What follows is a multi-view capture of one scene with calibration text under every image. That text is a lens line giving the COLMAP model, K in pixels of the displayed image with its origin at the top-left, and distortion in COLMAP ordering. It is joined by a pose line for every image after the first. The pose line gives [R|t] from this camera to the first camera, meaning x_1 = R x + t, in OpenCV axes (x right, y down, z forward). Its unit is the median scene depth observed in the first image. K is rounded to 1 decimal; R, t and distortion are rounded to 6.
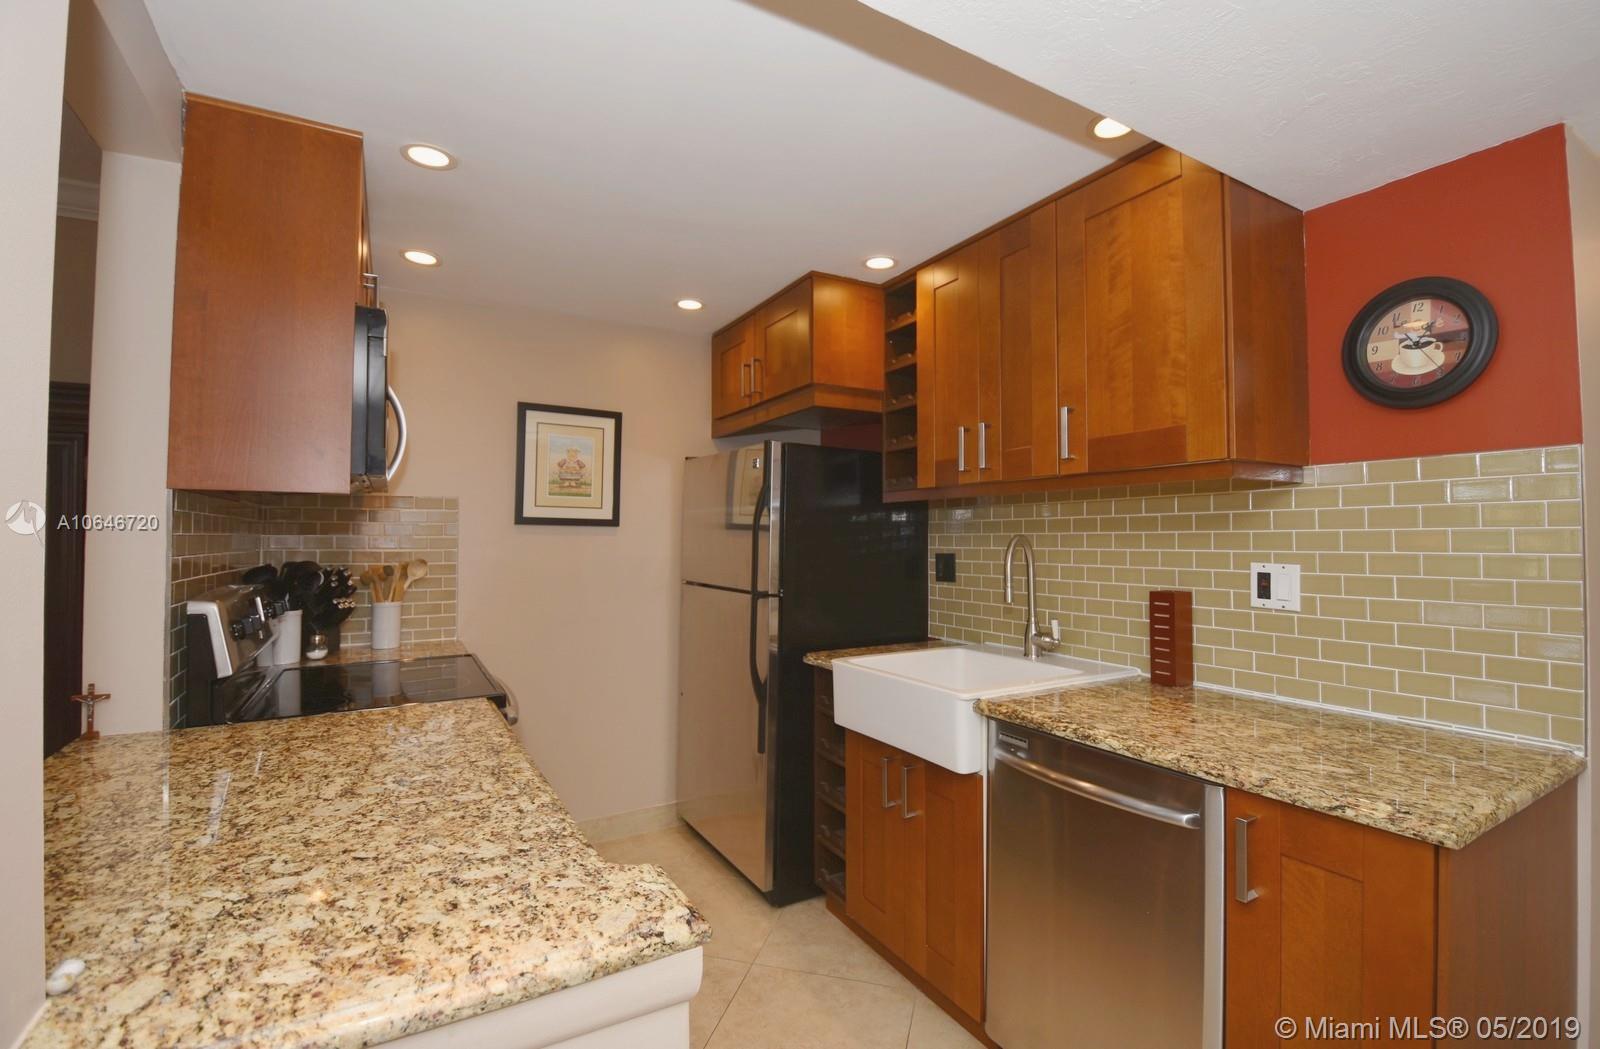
lens RADIAL K [[727.9, 0, 801.0], [0, 727.9, 513.1], [0, 0, 1]] dist [-0.002663, -0.001856]
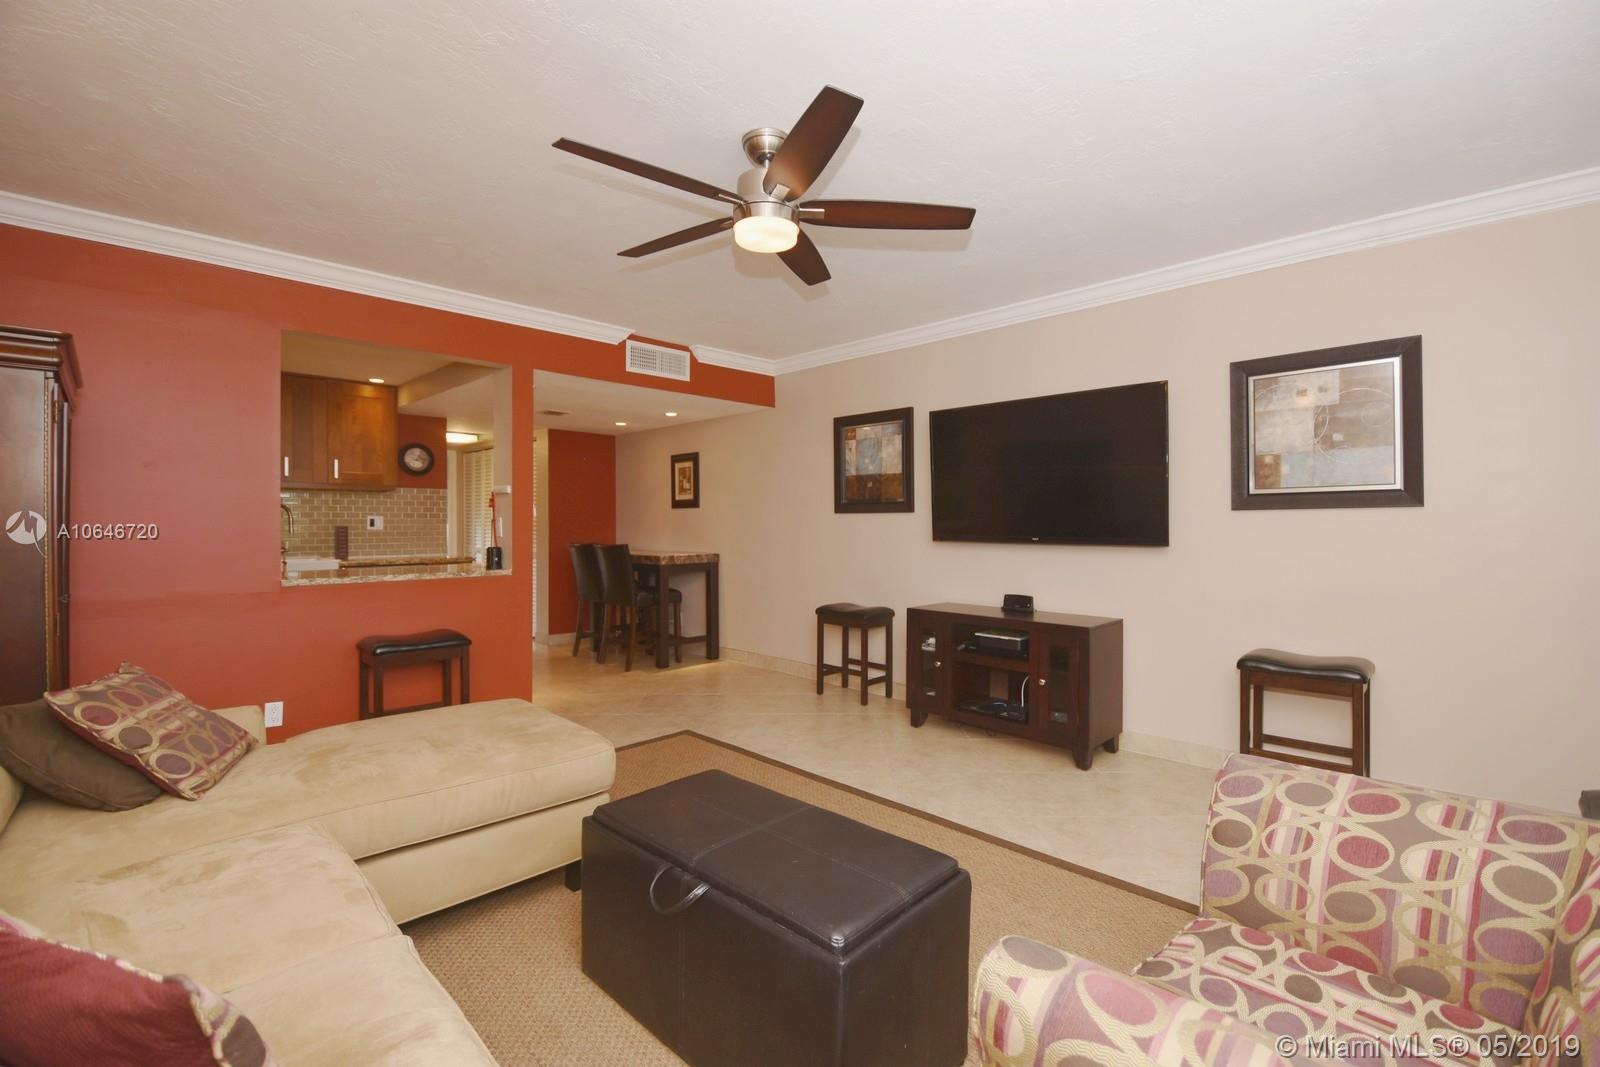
lens RADIAL K [[708.4, 0, 802.1], [0, 708.4, 523.9], [0, 0, 1]] dist [0.001531, -0.000438]
pose [[-0.260135, -0.005802, 0.965555, -2.166136], [-0.034705, 0.999392, -0.003345, 0.036304], [-0.964948, -0.034379, -0.260178, -0.018978]]
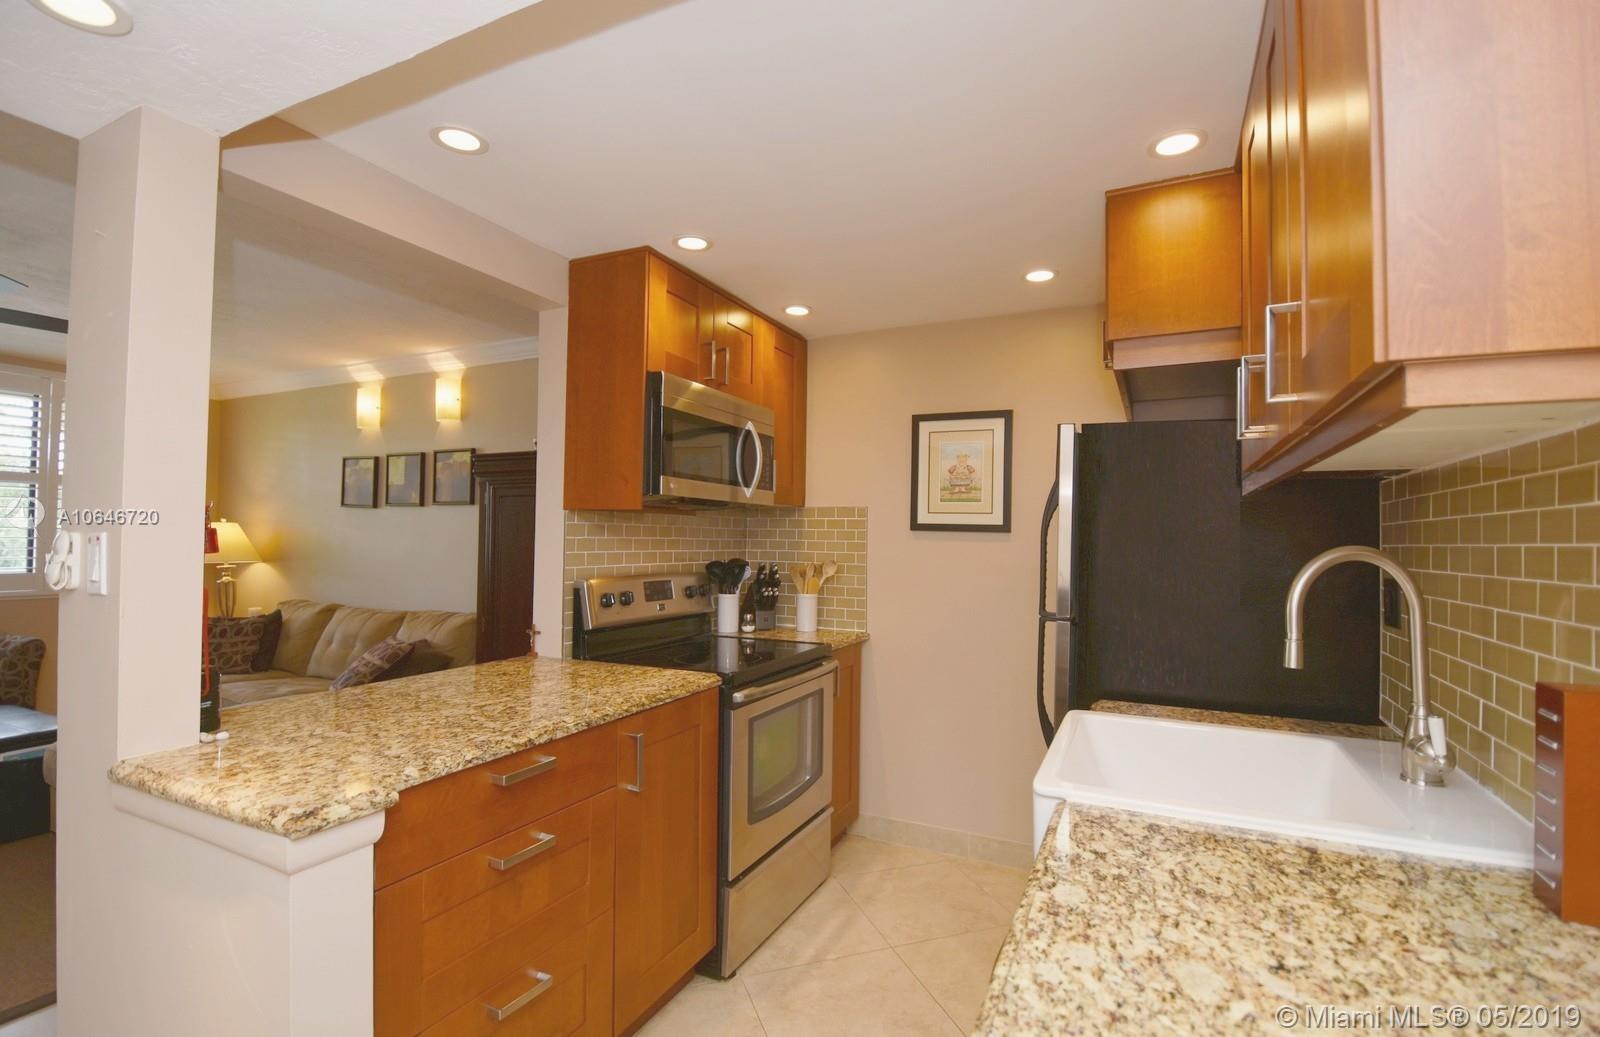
lens RADIAL K [[727.9, 0, 800.5], [0, 727.9, 531.3], [0, 0, 1]] dist [-0.002663, -0.001856]
pose [[0.552042, -0.002216, -0.833813, 0.512113], [0.019413, 0.999760, 0.010195, 0.003223], [0.833590, -0.021815, 0.551952, 0.346397]]
